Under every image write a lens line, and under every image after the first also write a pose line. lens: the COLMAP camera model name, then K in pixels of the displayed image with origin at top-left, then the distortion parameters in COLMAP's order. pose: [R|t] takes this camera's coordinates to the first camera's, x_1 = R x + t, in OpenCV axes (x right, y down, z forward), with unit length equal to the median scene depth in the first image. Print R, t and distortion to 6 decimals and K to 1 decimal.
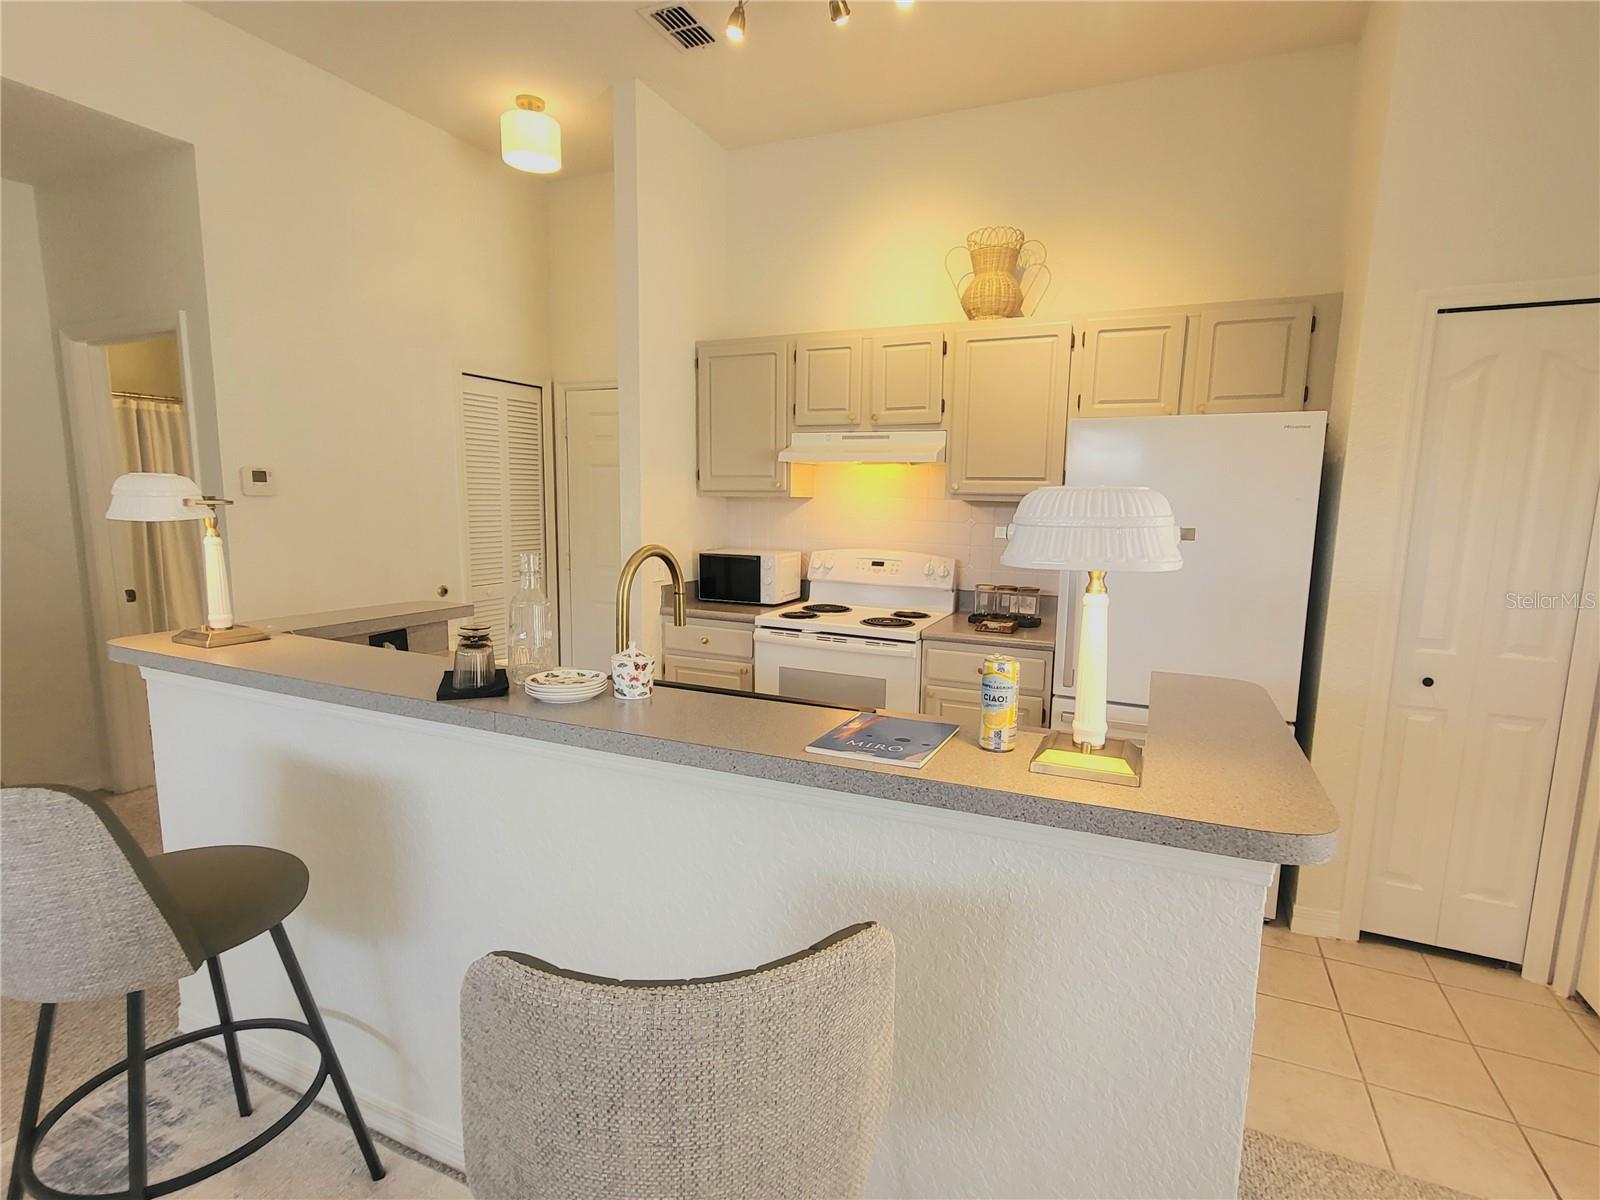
lens RADIAL K [[798.9, 0, 812.0], [0, 798.9, 606.9], [0, 0, 1]] dist [0.004414, -0.000006]
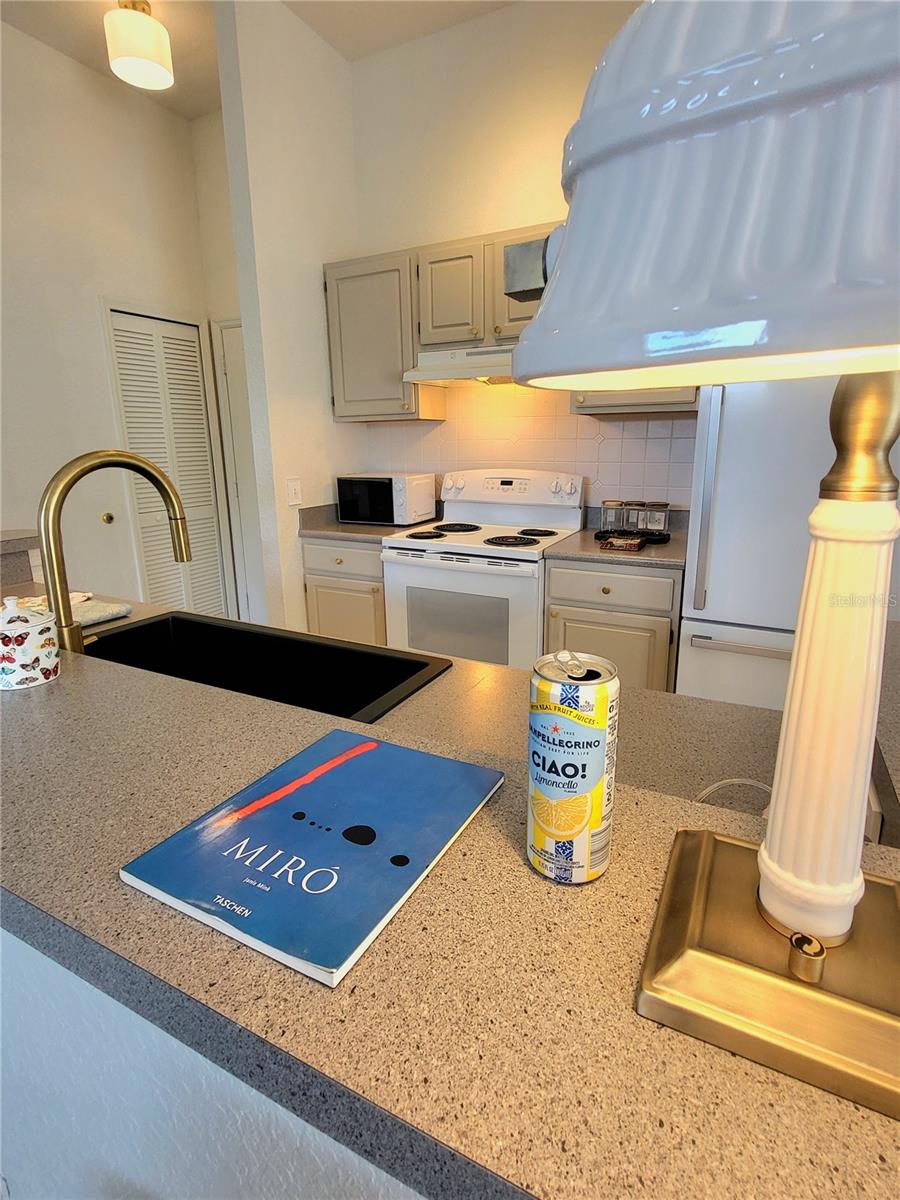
lens RADIAL K [[599.2, 0, 451.7], [0, 599.2, 581.8], [0, 0, 1]] dist [0.004414, -0.000006]
pose [[0.997544, -0.013939, -0.068638, 0.068970], [0.020522, 0.995155, 0.096152, -0.003411], [0.066965, -0.097325, 0.992997, 0.244354]]
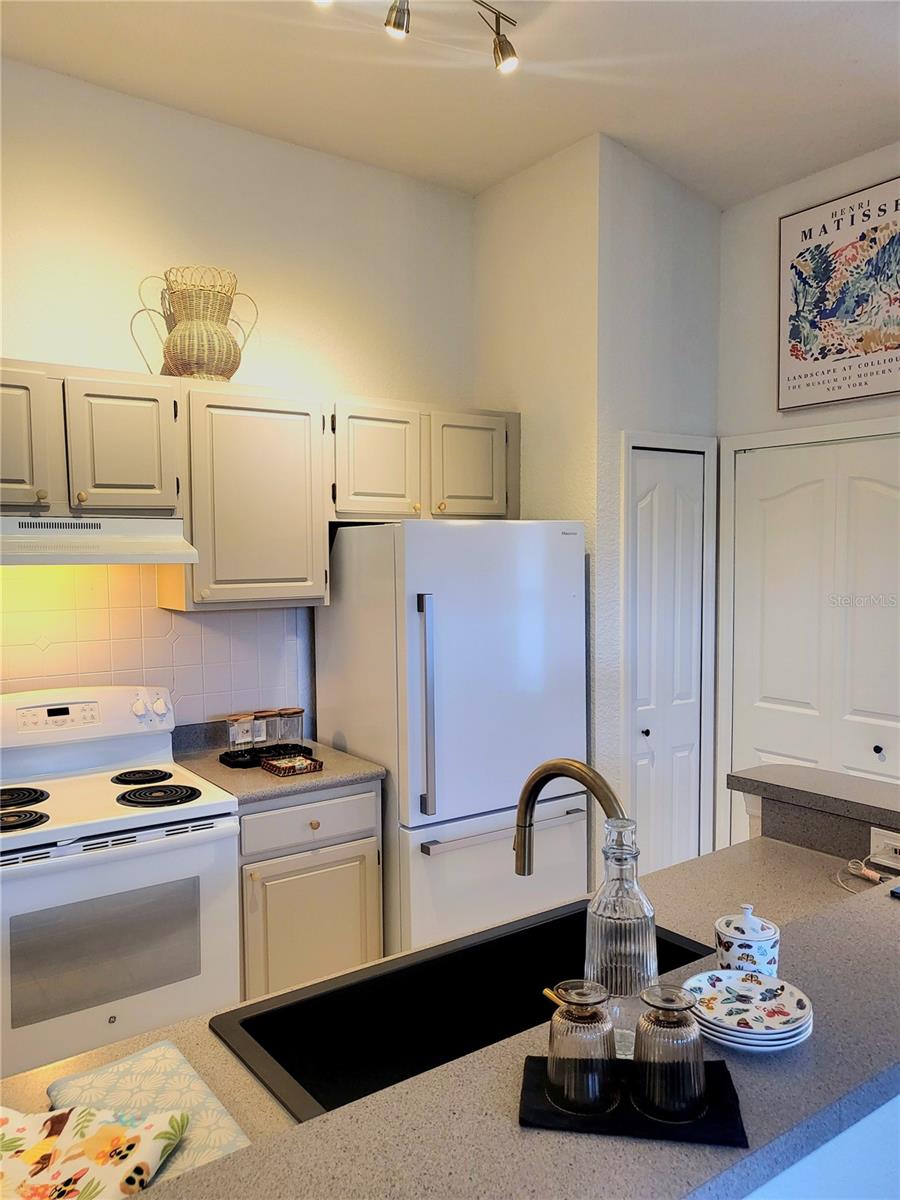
lens RADIAL K [[920.2, 0, 450.0], [0, 920.2, 600.0], [0, 0, 1]] dist [-0.015380, 0.071575]
pose [[0.497481, -0.067965, 0.864808, -0.444975], [0.135529, 0.990773, -0.000099, -0.110698], [-0.856823, 0.117255, 0.502102, 0.361164]]
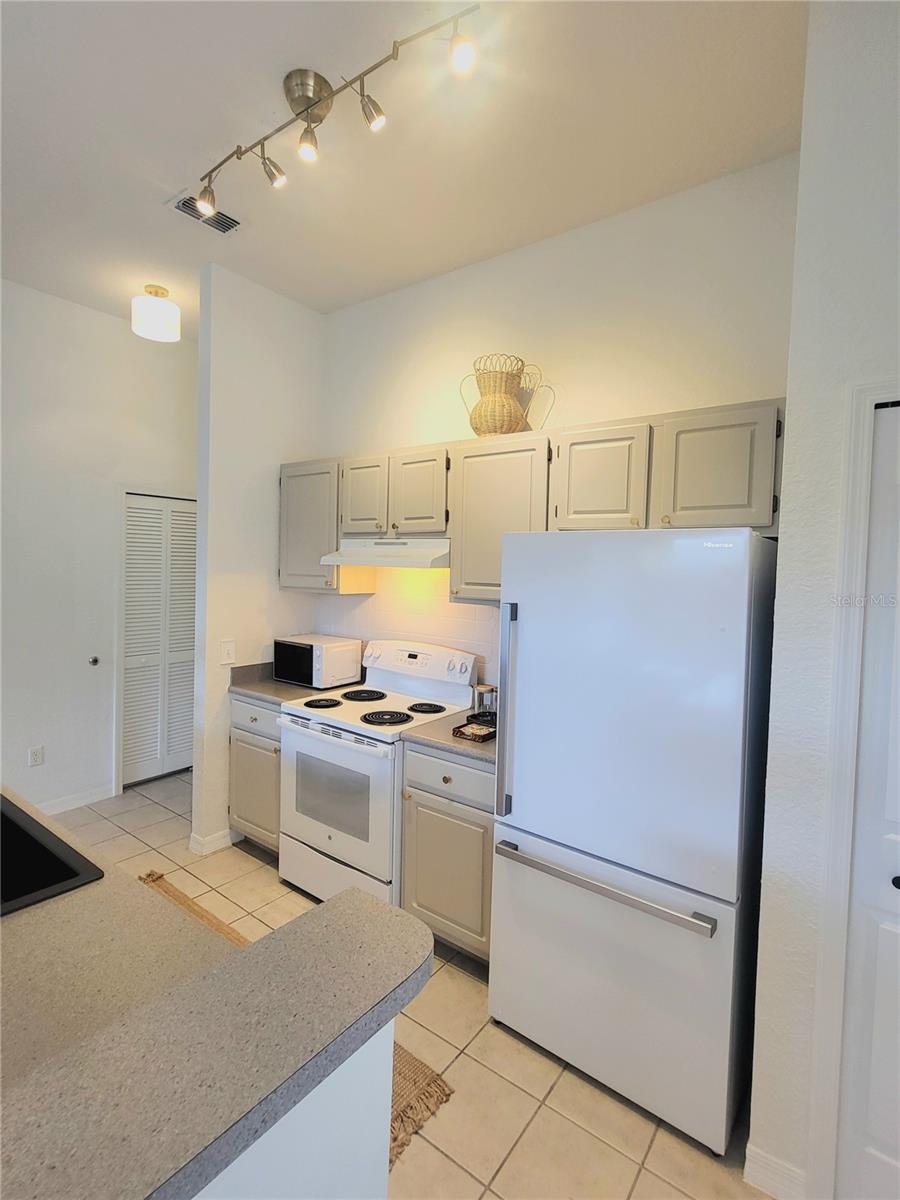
lens RADIAL K [[584.0, 0, 448.8], [0, 584.0, 578.7], [0, 0, 1]] dist [-0.002385, -0.000757]
pose [[0.974999, 0.013643, -0.221790, 0.334744], [-0.039416, 0.992904, -0.112196, -0.078147], [0.218686, 0.118133, 0.968618, 0.244108]]
